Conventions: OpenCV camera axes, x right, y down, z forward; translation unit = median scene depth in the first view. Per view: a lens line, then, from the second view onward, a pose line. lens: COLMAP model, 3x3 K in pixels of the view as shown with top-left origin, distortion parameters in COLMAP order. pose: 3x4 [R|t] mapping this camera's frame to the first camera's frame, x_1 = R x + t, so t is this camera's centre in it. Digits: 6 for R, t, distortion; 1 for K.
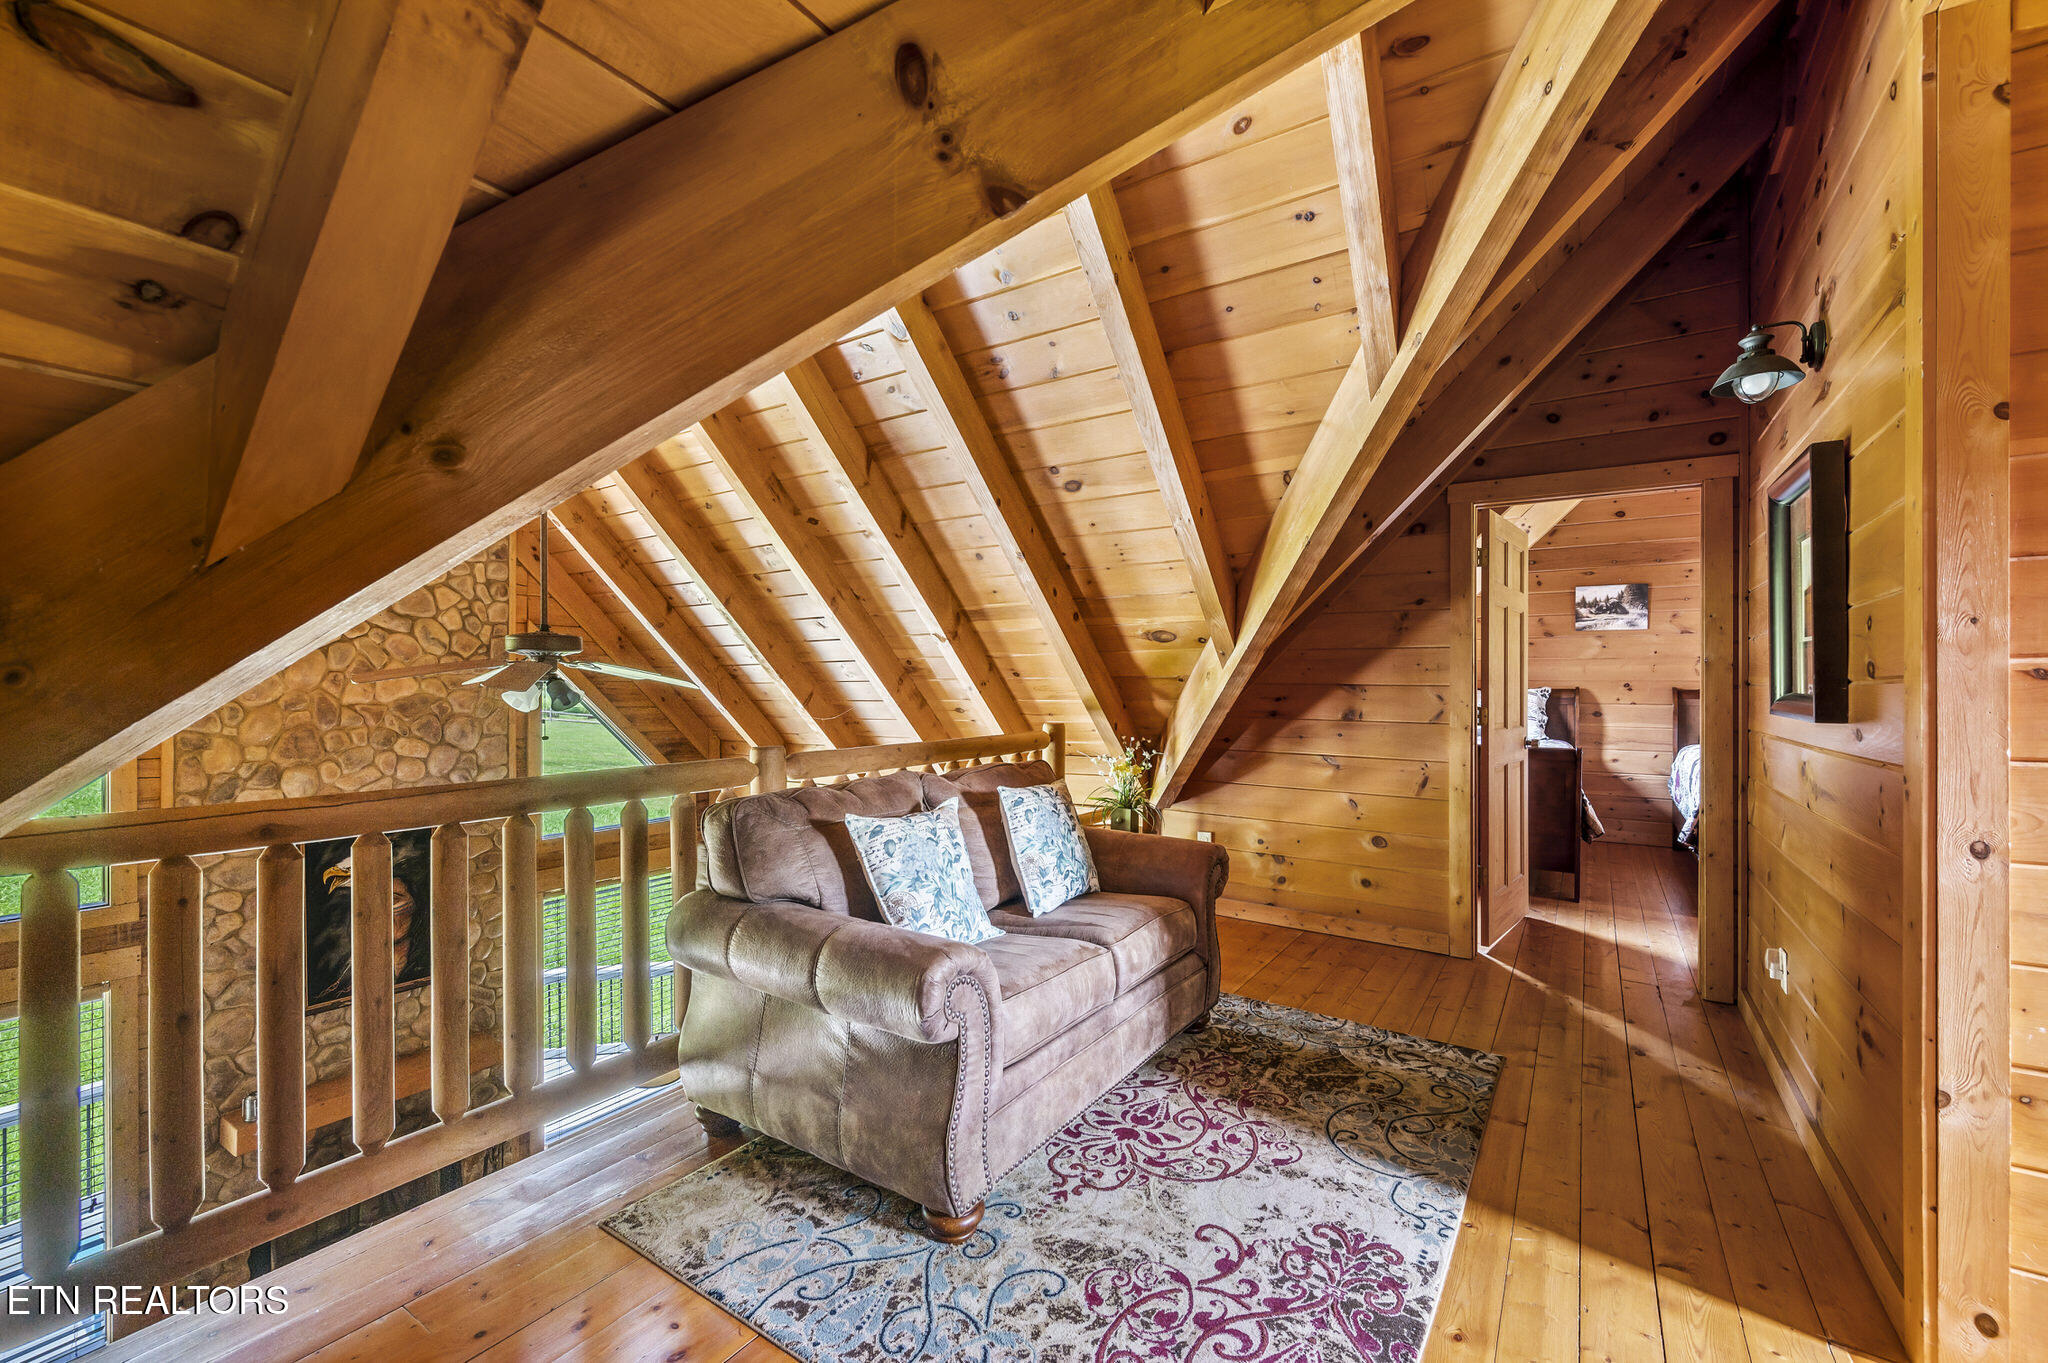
lens RADIAL K [[853.9, 0, 1026.9], [0, 853.9, 696.8], [0, 0, 1]] dist [0.004203, 0.001118]
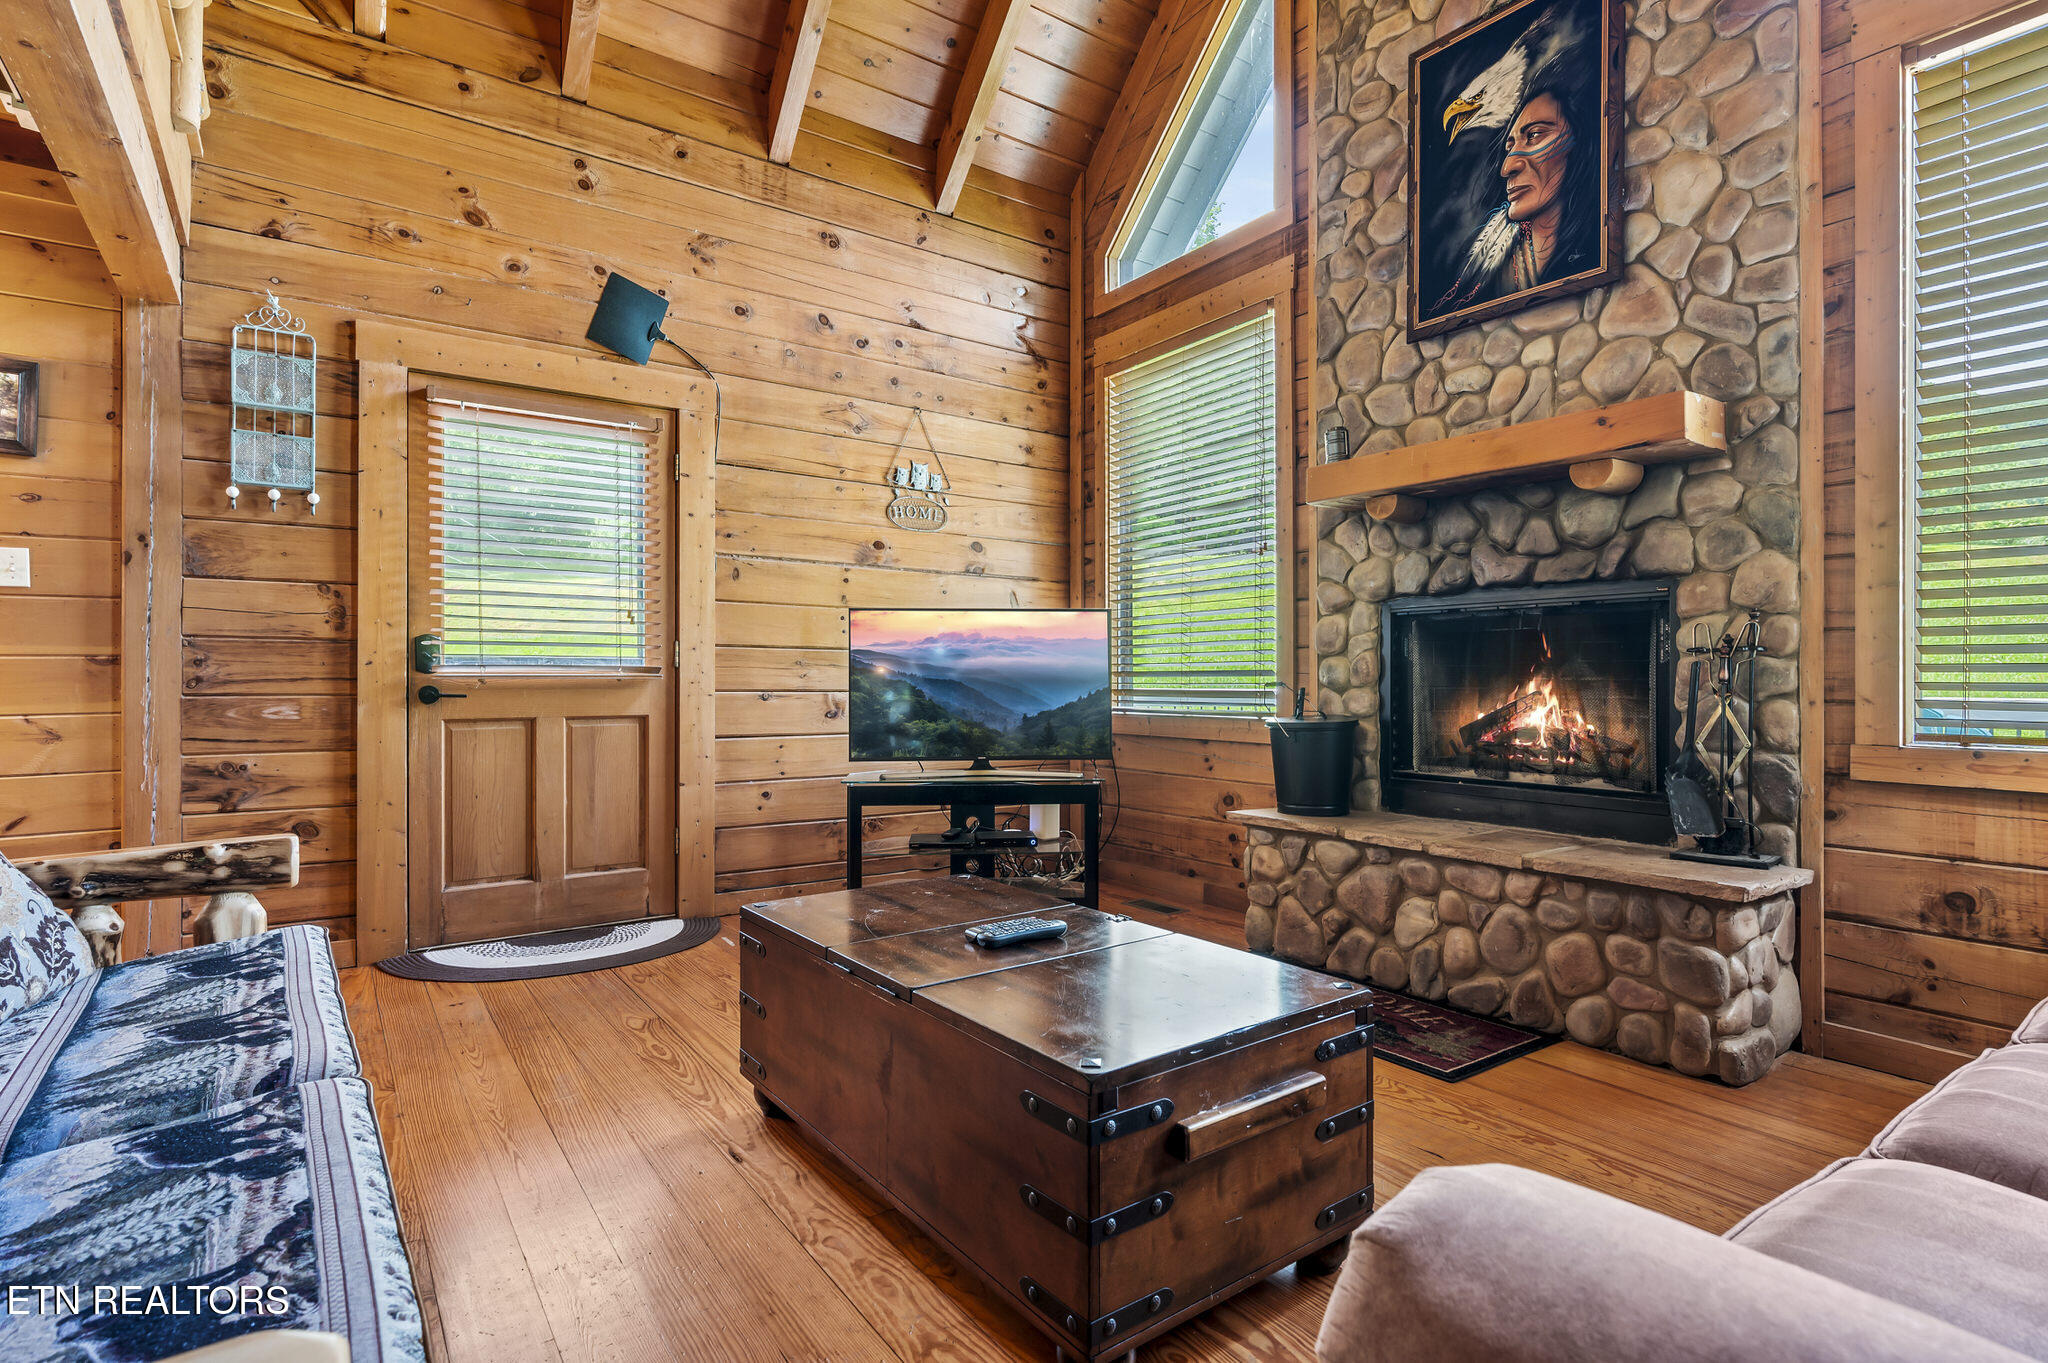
lens RADIAL K [[1010.1, 0, 1029.4], [0, 1010.1, 676.6], [0, 0, 1]] dist [-0.001841, 0.000323]
pose [[-0.360835, -0.002486, -0.932626, -0.027088], [-0.008106, 0.999967, 0.000471, 0.629925], [0.932594, 0.007730, -0.360843, 1.005247]]
